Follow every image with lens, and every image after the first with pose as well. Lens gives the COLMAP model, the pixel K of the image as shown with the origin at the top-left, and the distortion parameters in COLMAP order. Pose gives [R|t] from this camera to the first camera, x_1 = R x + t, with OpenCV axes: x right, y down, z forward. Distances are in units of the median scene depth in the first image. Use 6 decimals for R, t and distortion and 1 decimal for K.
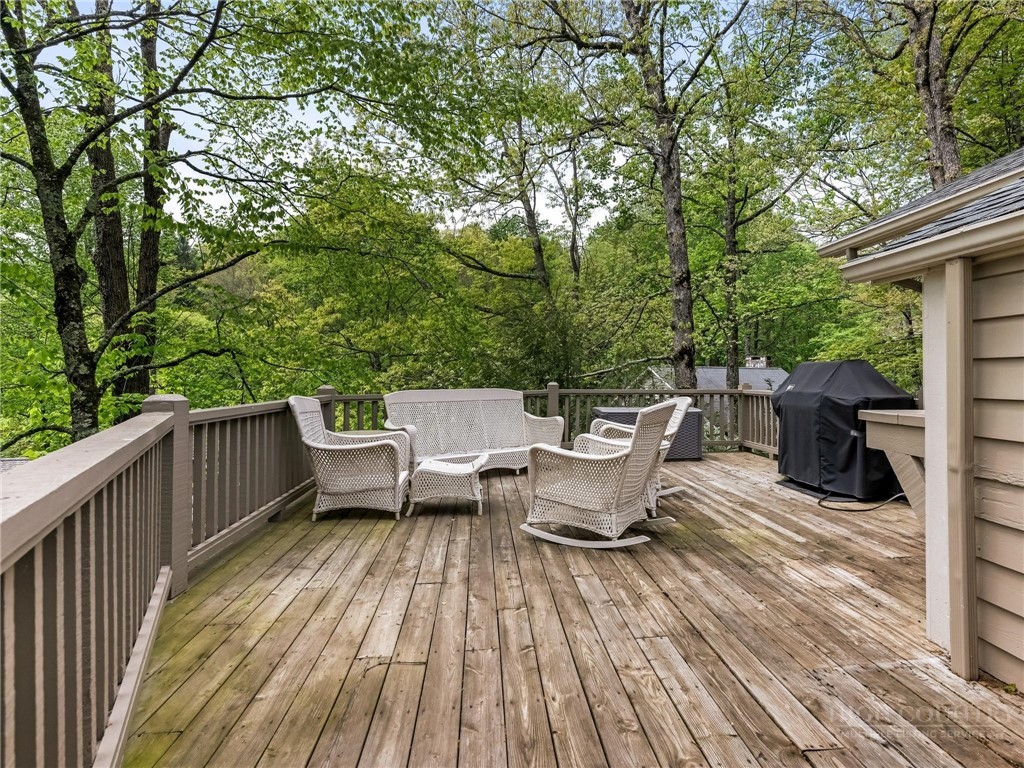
lens RADIAL K [[499.5, 0, 515.3], [0, 499.5, 357.8], [0, 0, 1]] dist [0.001707, -0.000137]
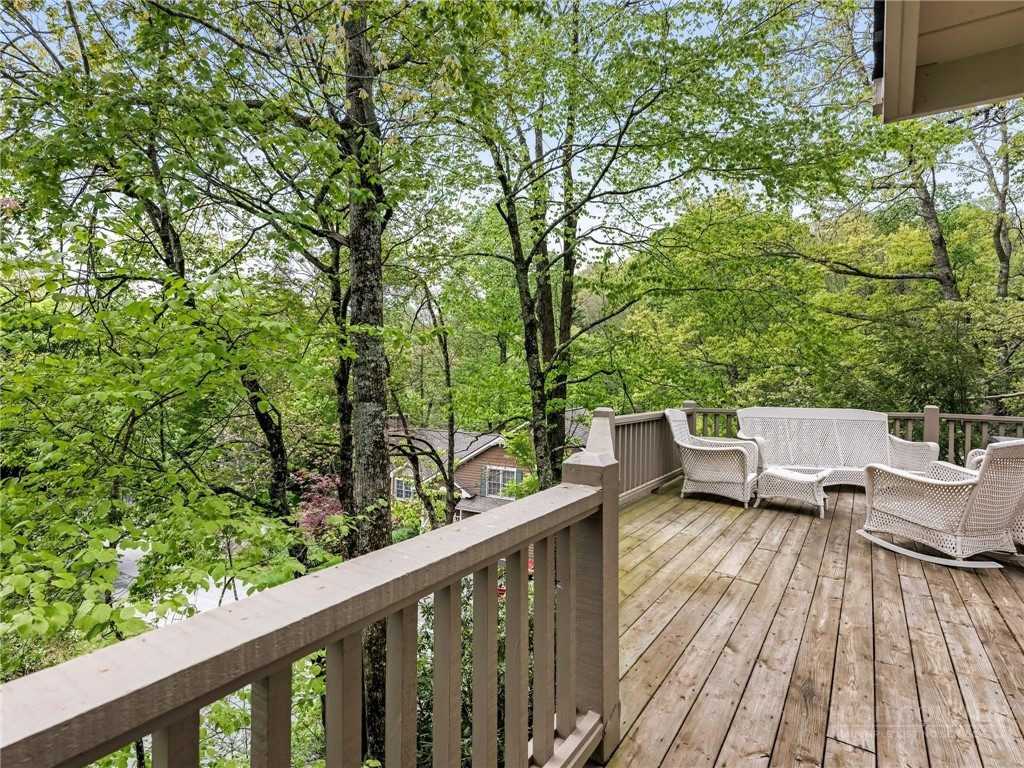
lens RADIAL K [[465.0, 0, 512.0], [0, 465.0, 384.0], [0, 0, 1]] dist [0.000764, 0.000031]
pose [[0.754861, 0.019957, -0.655581, 0.100300], [0.005305, 0.999318, 0.036529, -0.051764], [0.655863, -0.031052, 0.754241, -0.330748]]
